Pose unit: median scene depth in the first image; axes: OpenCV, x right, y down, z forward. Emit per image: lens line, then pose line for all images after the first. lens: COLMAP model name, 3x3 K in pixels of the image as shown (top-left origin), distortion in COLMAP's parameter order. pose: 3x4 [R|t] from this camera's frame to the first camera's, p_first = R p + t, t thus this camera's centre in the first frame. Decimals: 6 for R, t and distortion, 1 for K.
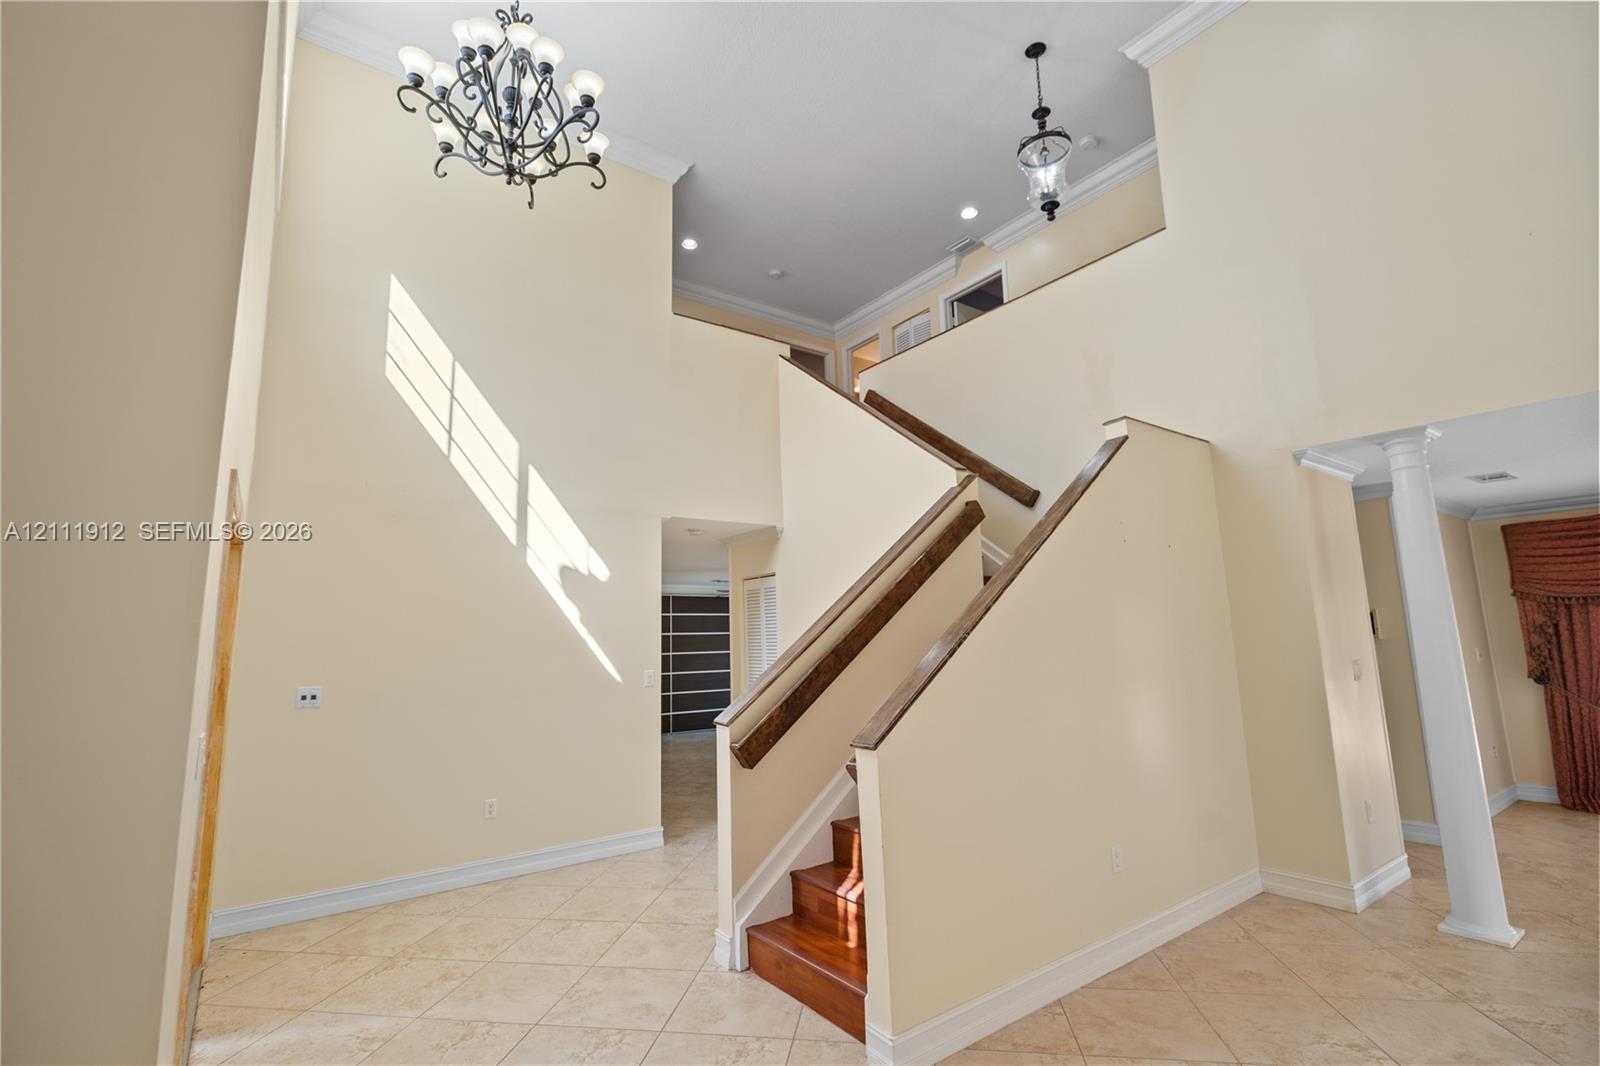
lens RADIAL K [[727.6, 0, 799.0], [0, 727.6, 529.4], [0, 0, 1]] dist [-0.003757, 0.001539]
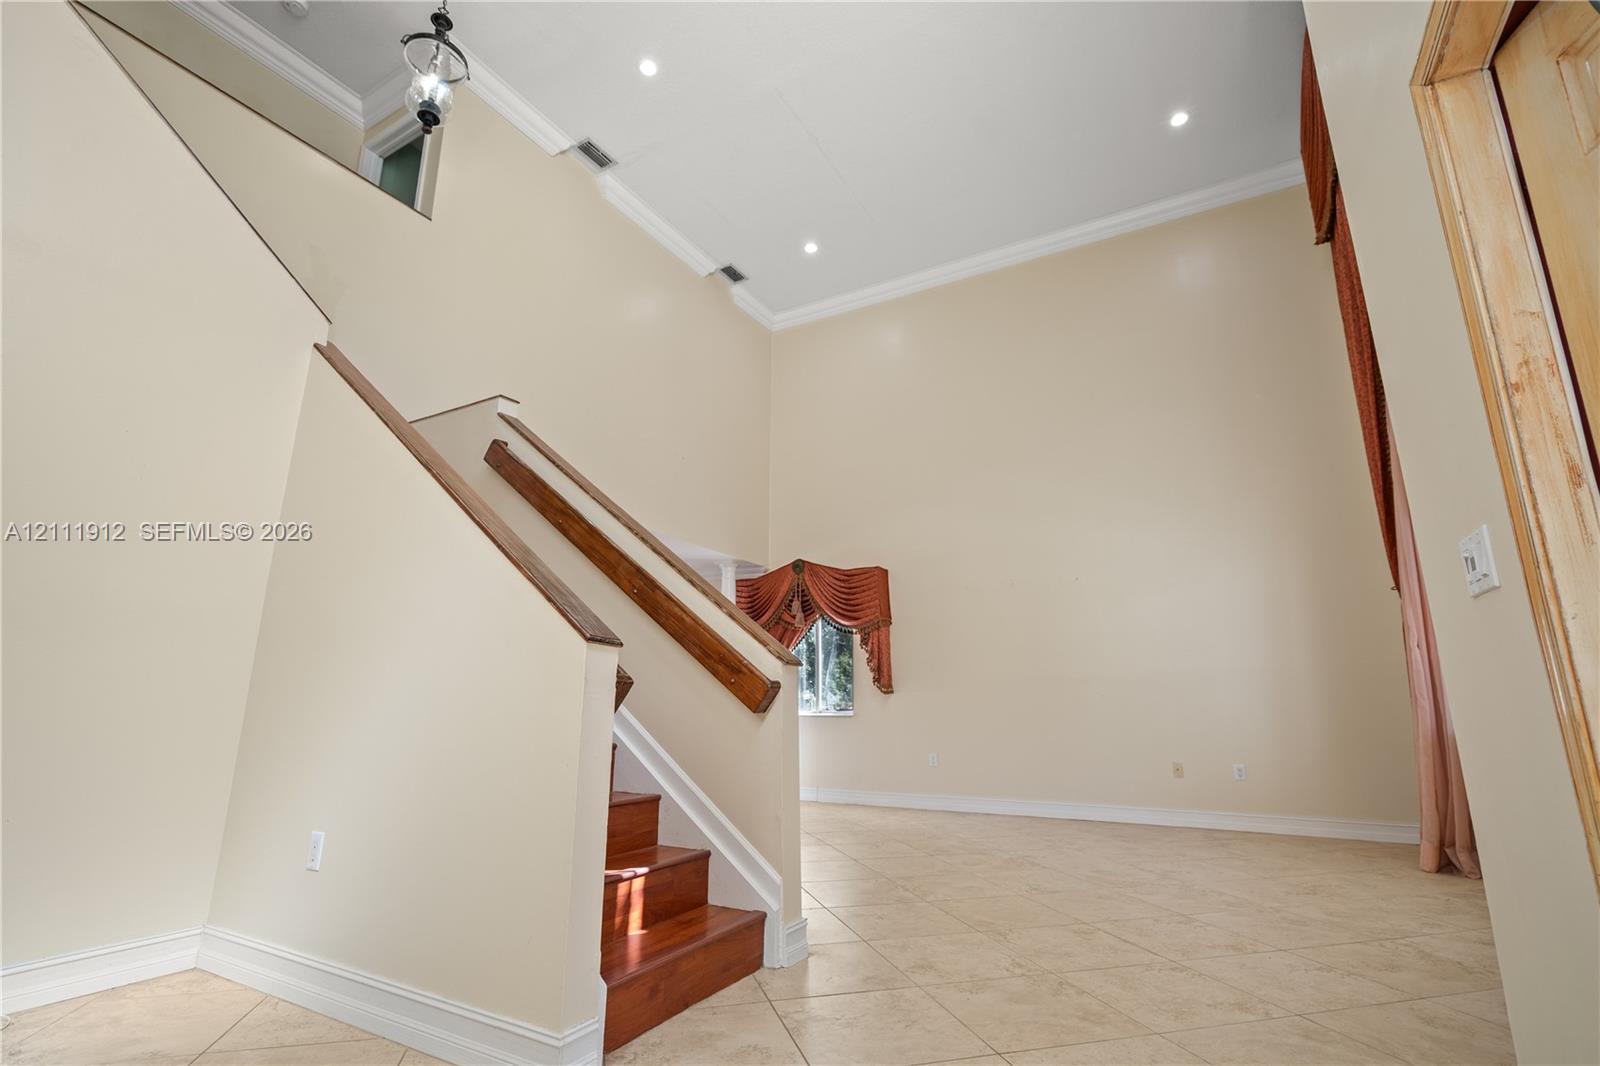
lens RADIAL K [[727.6, 0, 798.2], [0, 727.6, 530.7], [0, 0, 1]] dist [-0.003757, 0.001539]
pose [[-0.410792, 0.238081, 0.880095, -0.602836], [-0.131552, 0.939724, -0.315615, 0.297699], [-0.902188, -0.245431, -0.354711, 0.938585]]
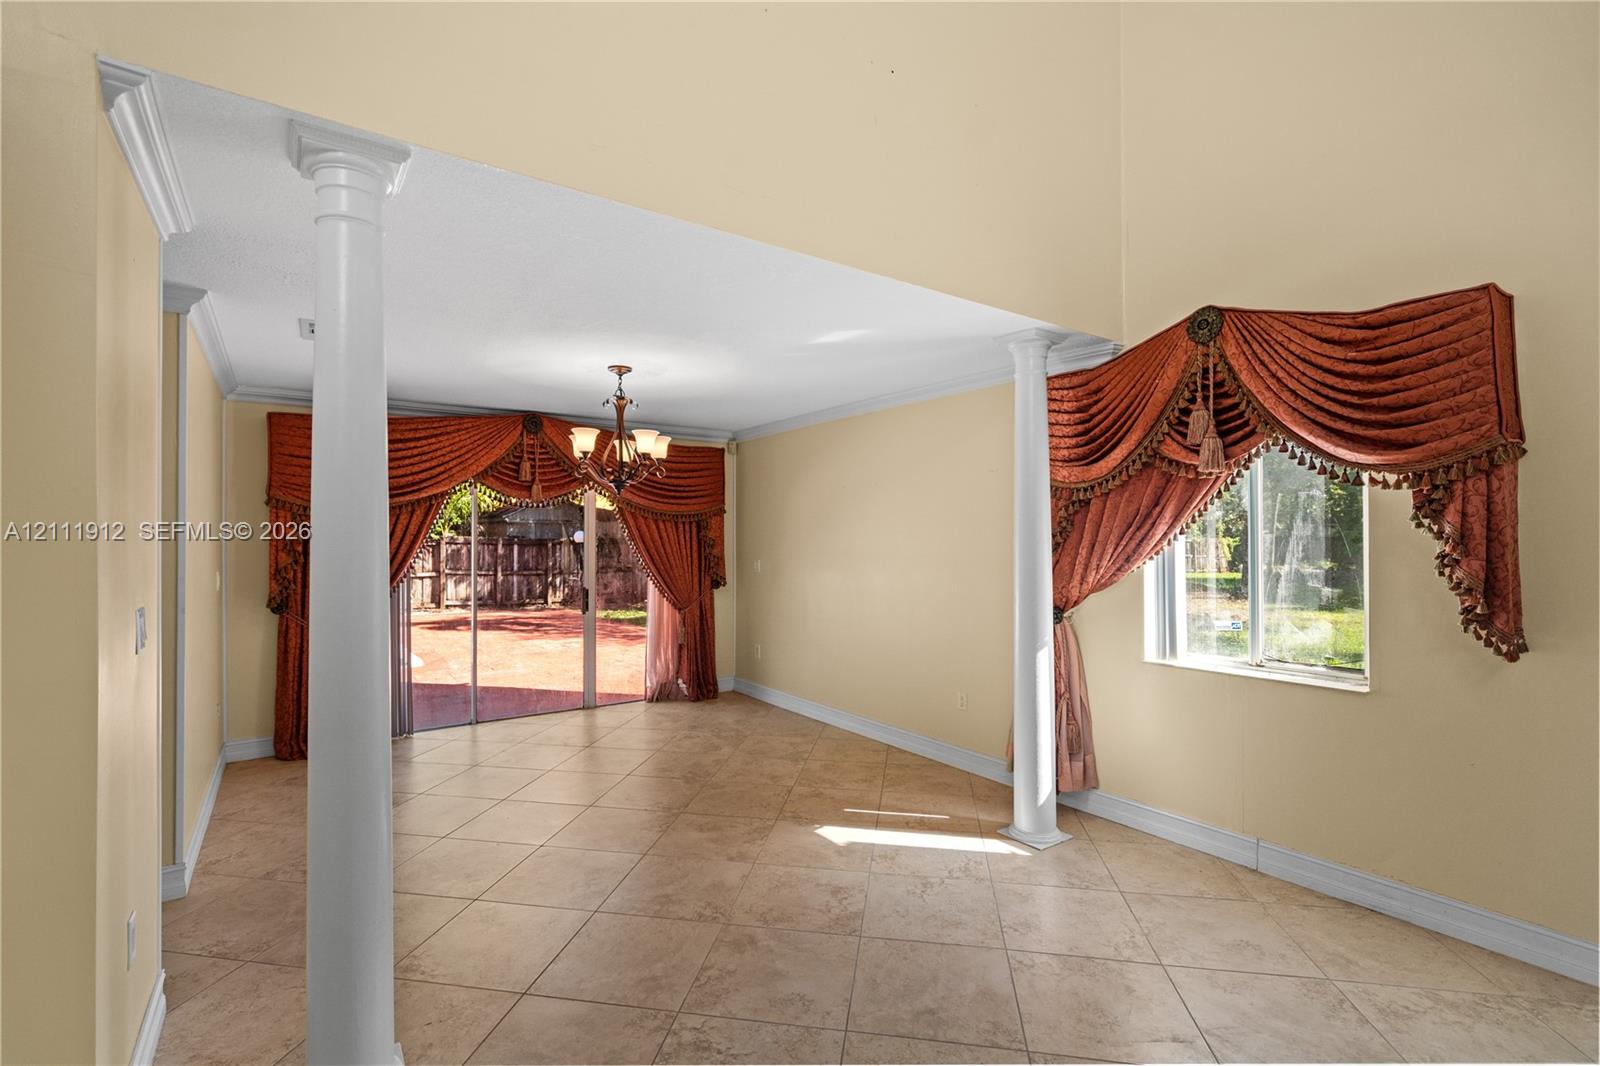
lens RADIAL K [[727.6, 0, 787.5], [0, 727.6, 534.4], [0, 0, 1]] dist [-0.003757, 0.001539]
pose [[0.034571, 0.030136, 0.998948, 0.334773], [-0.150964, 0.988233, -0.024588, 0.087006], [-0.987935, -0.149955, 0.038714, 0.609039]]
